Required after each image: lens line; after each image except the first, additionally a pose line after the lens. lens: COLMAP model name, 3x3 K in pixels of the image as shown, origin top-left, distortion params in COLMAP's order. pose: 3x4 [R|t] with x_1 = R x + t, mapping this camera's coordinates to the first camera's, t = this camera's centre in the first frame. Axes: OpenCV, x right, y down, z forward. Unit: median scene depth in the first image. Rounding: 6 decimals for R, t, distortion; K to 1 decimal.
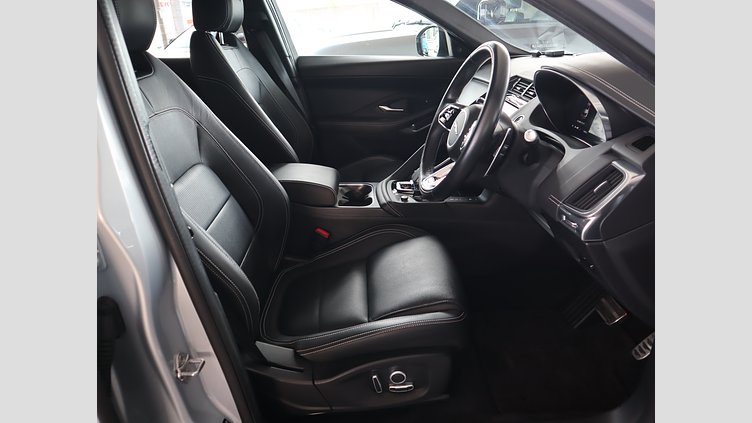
lens RADIAL K [[428.4, 0, 376.0], [0, 428.4, 211.5], [0, 0, 1]] dist [-0.096338, 0.000100]
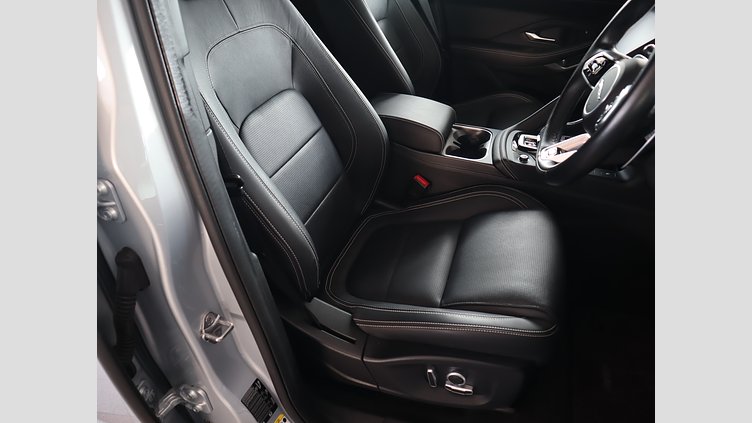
lens RADIAL K [[428.4, 0, 376.0], [0, 428.4, 211.5], [0, 0, 1]] dist [-0.096338, 0.000100]
pose [[0.938047, 0.197718, -0.284562, 0.062129], [-0.138770, 0.966853, 0.214333, -0.080620], [0.317507, -0.161565, 0.934391, 0.169316]]
